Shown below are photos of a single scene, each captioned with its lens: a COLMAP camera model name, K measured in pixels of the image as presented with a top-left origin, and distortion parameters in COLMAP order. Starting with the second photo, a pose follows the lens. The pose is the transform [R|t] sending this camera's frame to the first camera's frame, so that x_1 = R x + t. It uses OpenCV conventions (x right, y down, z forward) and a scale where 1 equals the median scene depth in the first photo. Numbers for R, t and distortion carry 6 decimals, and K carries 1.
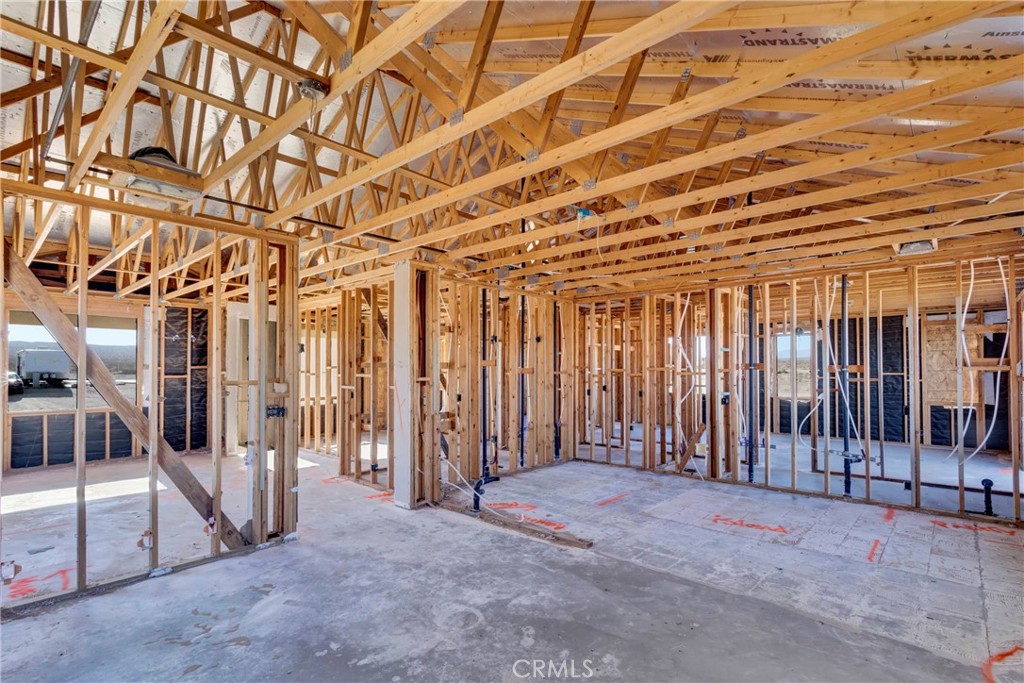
lens RADIAL K [[485.1, 0, 528.0], [0, 485.1, 359.1], [0, 0, 1]] dist [0.004809, 0.000796]
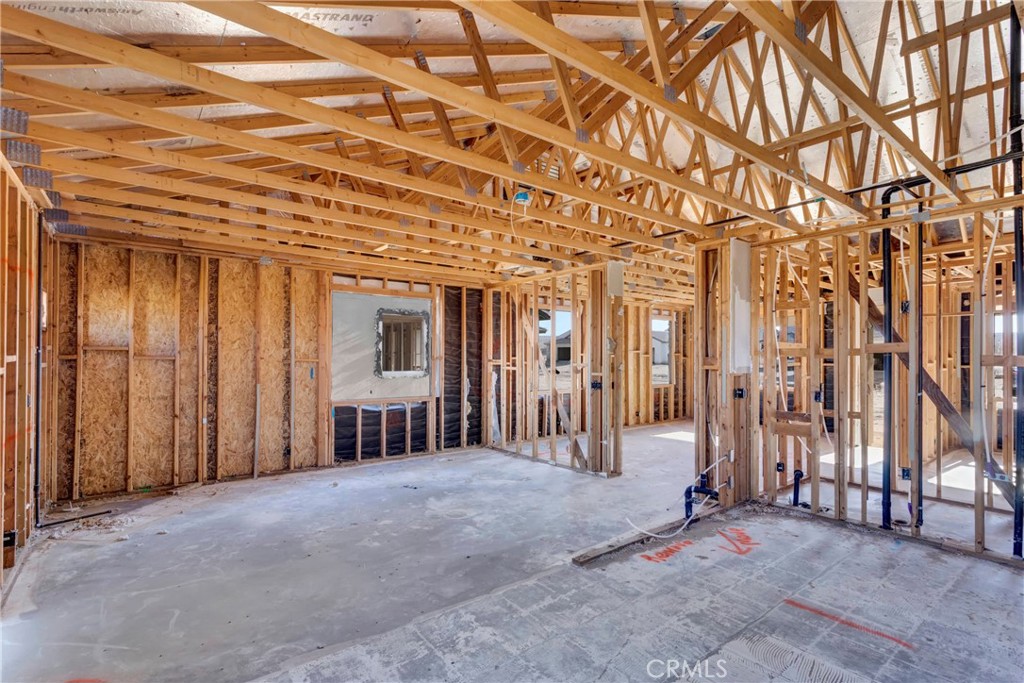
lens RADIAL K [[485.1, 0, 515.9], [0, 485.1, 359.5], [0, 0, 1]] dist [0.004809, 0.000796]
pose [[-0.179083, 0.001179, -0.983833, 0.798445], [0.017298, 0.999848, -0.001951, 0.028413], [0.983682, -0.017368, -0.179076, 0.869059]]
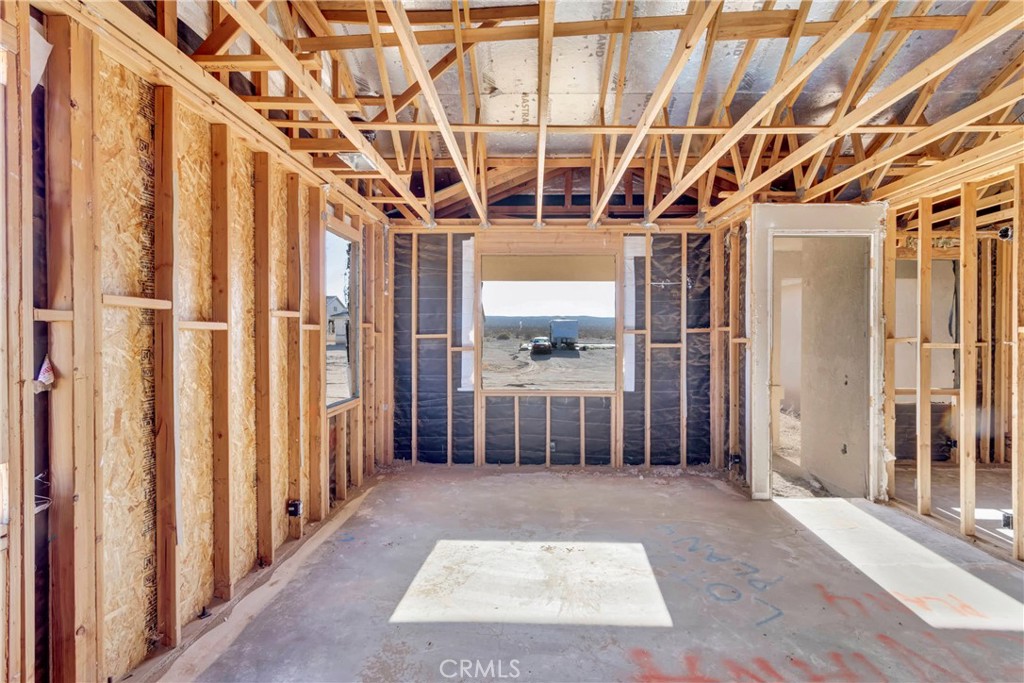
lens RADIAL K [[485.1, 0, 512.0], [0, 485.1, 339.7], [0, 0, 1]] dist [0.004809, 0.000796]
pose [[0.626236, 0.009862, -0.779571, -0.654265], [0.011070, 0.999707, 0.021540, 0.023521], [0.779555, -0.022119, 0.625944, 0.825502]]
